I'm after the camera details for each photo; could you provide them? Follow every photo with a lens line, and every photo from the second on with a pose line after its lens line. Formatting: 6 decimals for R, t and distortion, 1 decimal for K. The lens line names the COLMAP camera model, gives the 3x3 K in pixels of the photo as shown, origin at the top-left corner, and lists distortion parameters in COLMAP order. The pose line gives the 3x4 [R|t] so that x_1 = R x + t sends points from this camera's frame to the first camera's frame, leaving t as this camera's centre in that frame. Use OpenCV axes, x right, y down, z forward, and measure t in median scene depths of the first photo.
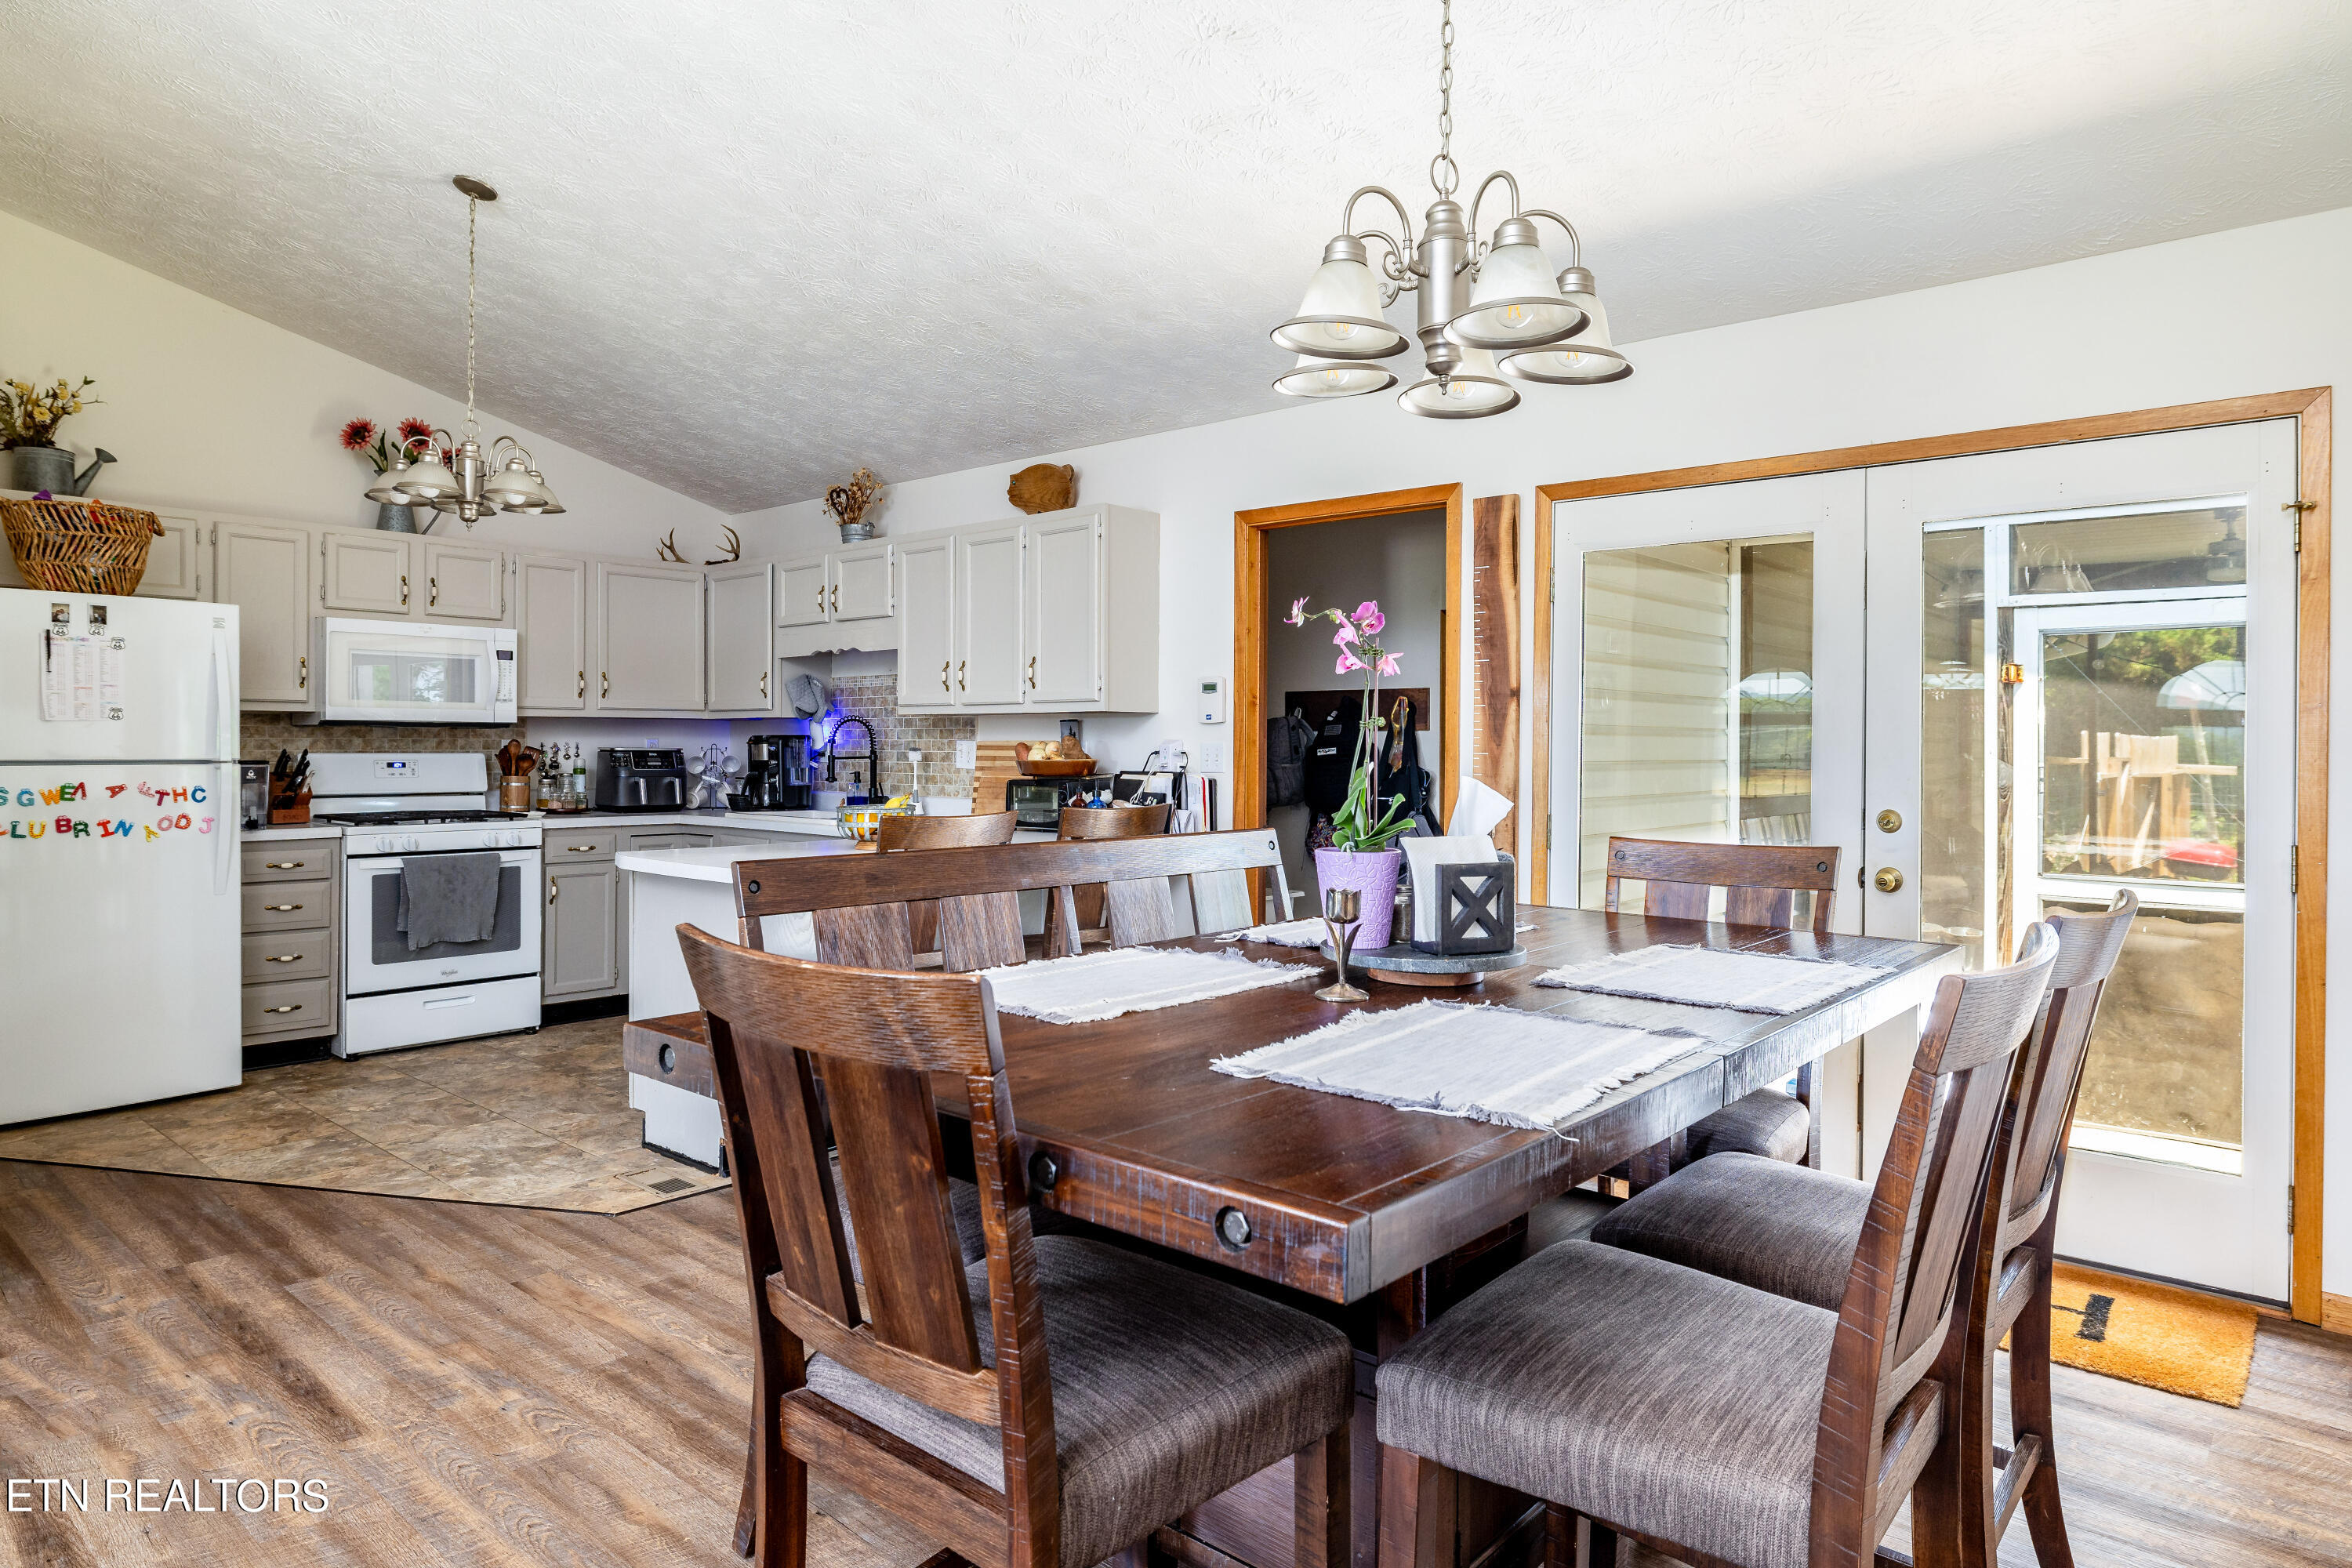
lens RADIAL K [[1371.5, 0, 1205.9], [0, 1371.5, 744.2], [0, 0, 1]] dist [-0.022071, 0.006176]
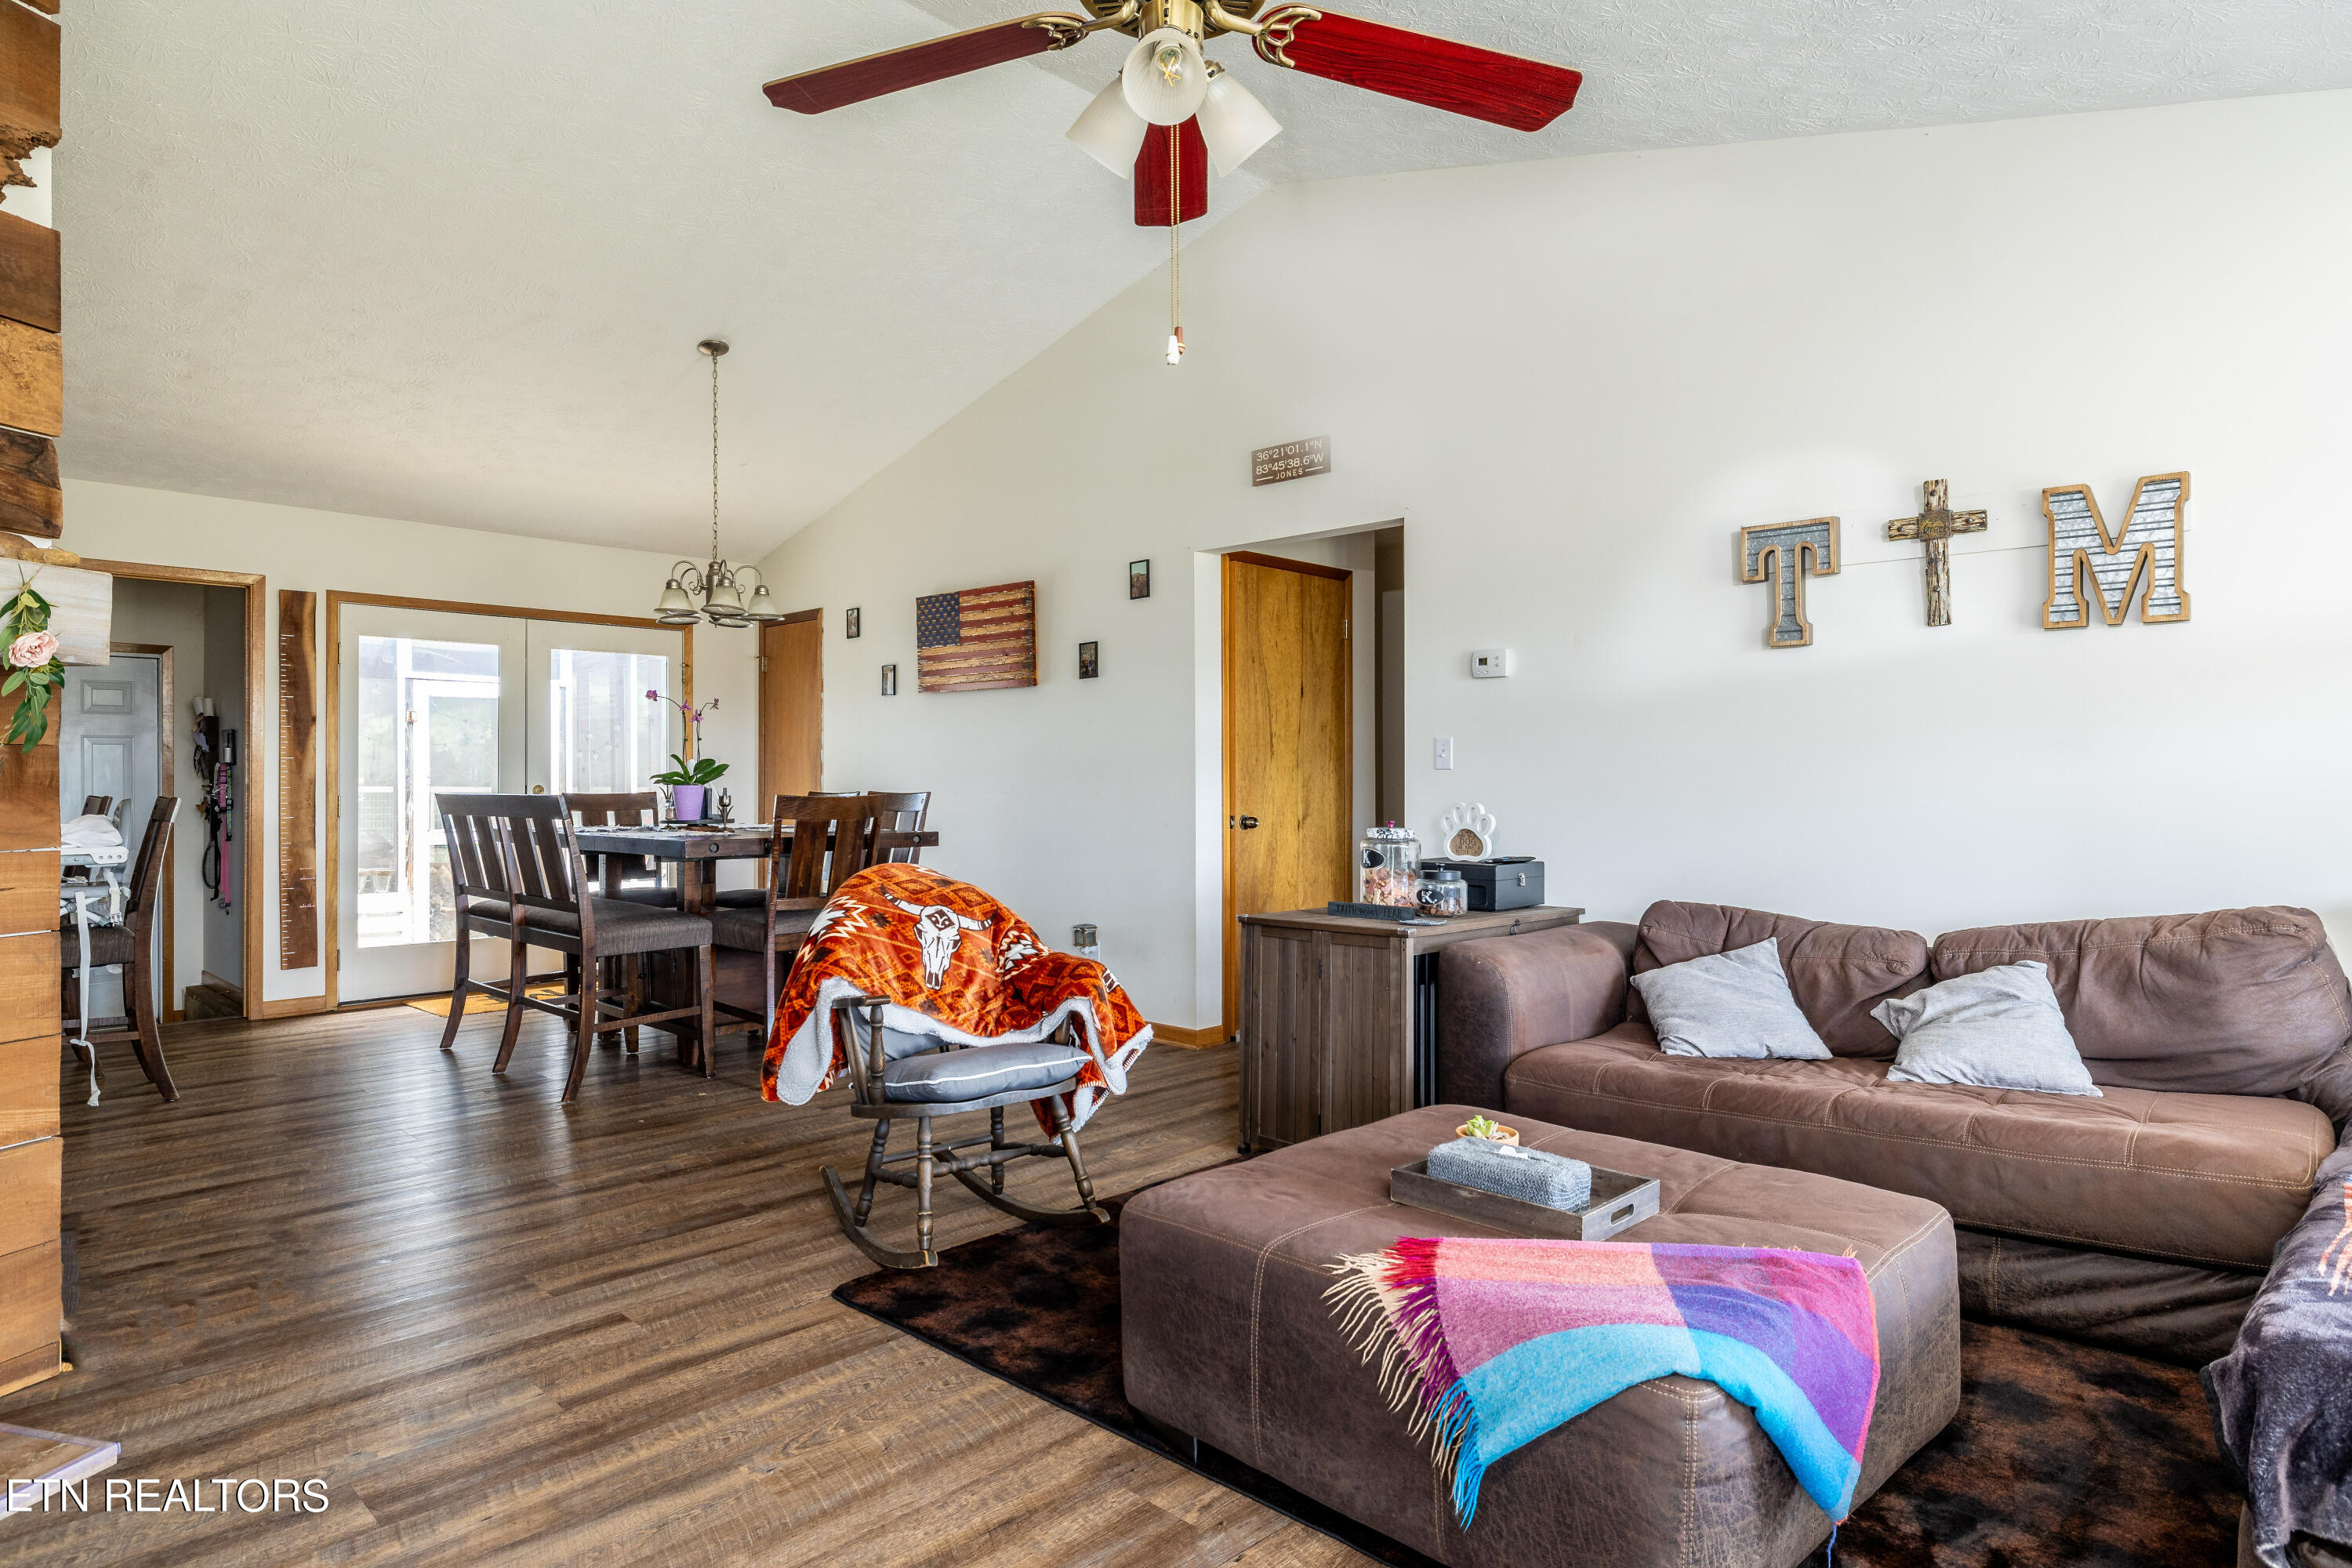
lens RADIAL K [[1336.0, 0, 1140.2], [0, 1336.0, 779.4], [0, 0, 1]] dist [-0.001277, -0.001461]
pose [[0.079162, -0.007444, 0.996834, -0.978857], [0.005443, 0.999960, 0.007035, 0.020244], [-0.996847, 0.004869, 0.079199, -0.051920]]
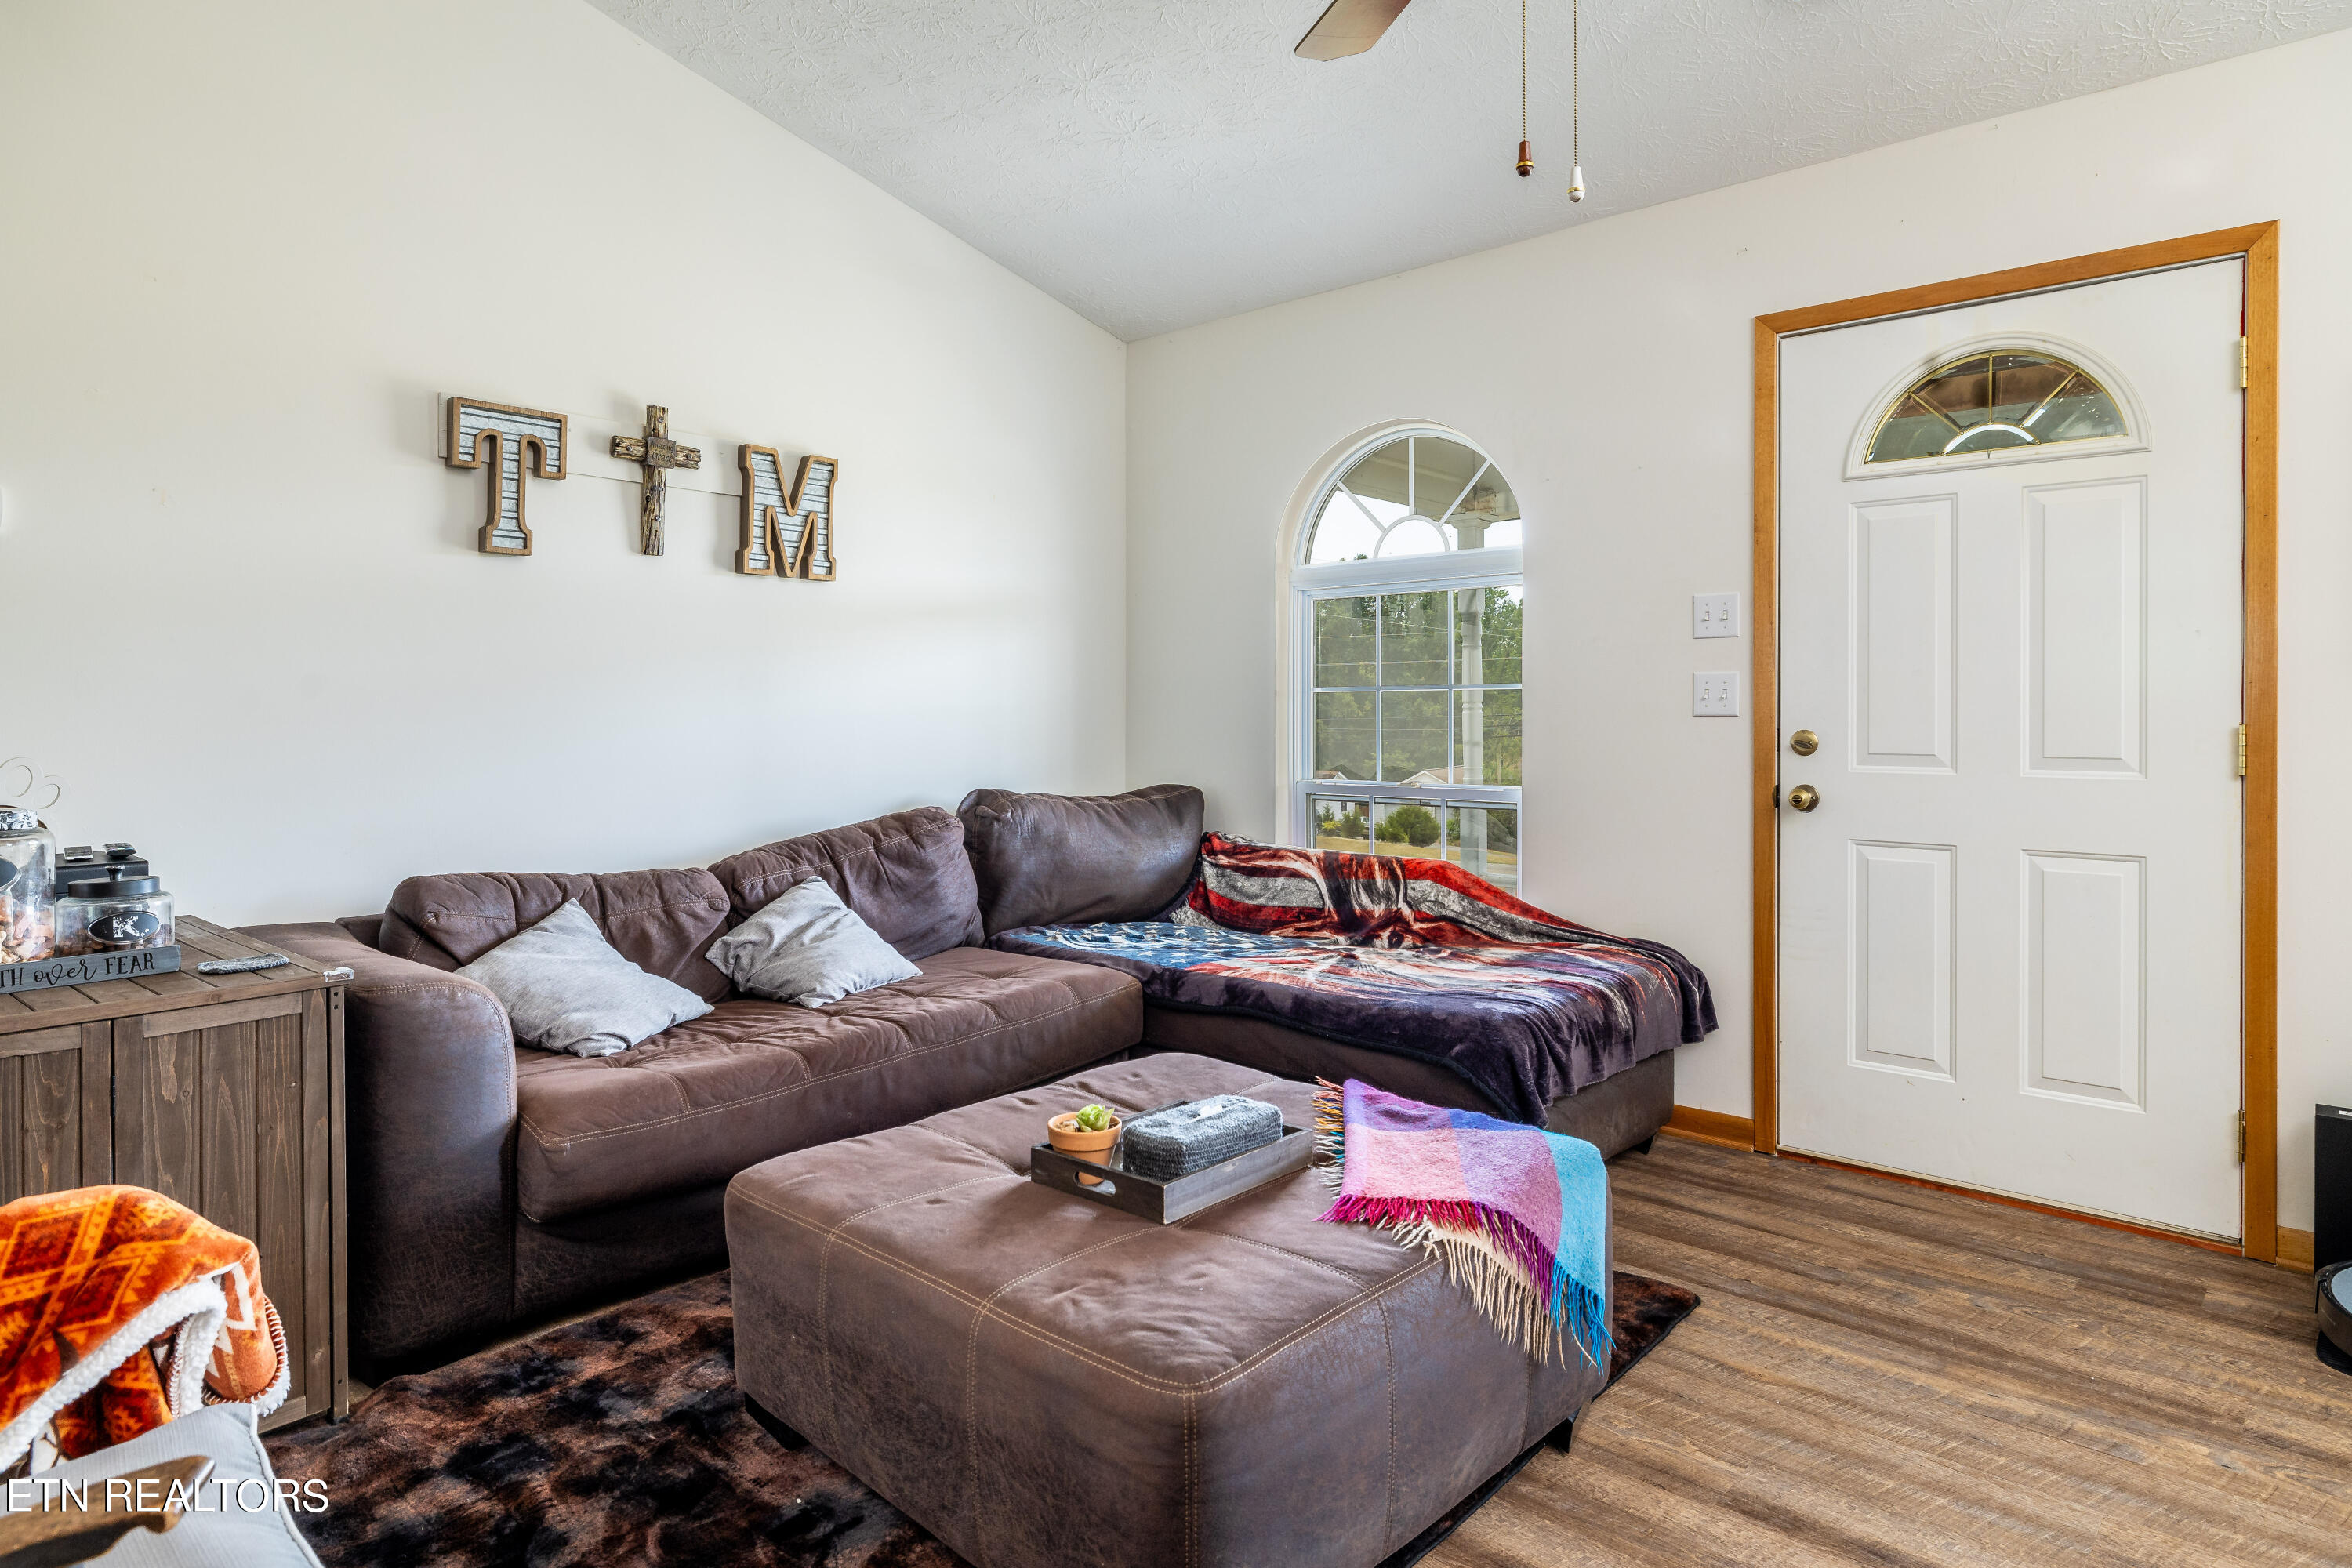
lens RADIAL K [[1336.0, 0, 1163.4], [0, 1336.0, 729.0], [0, 0, 1]] dist [-0.001277, -0.001461]
pose [[-0.999576, -0.002527, 0.028992, -0.543883], [-0.001973, 0.999815, 0.019136, 0.022039], [-0.029035, 0.019071, -0.999396, 0.253312]]
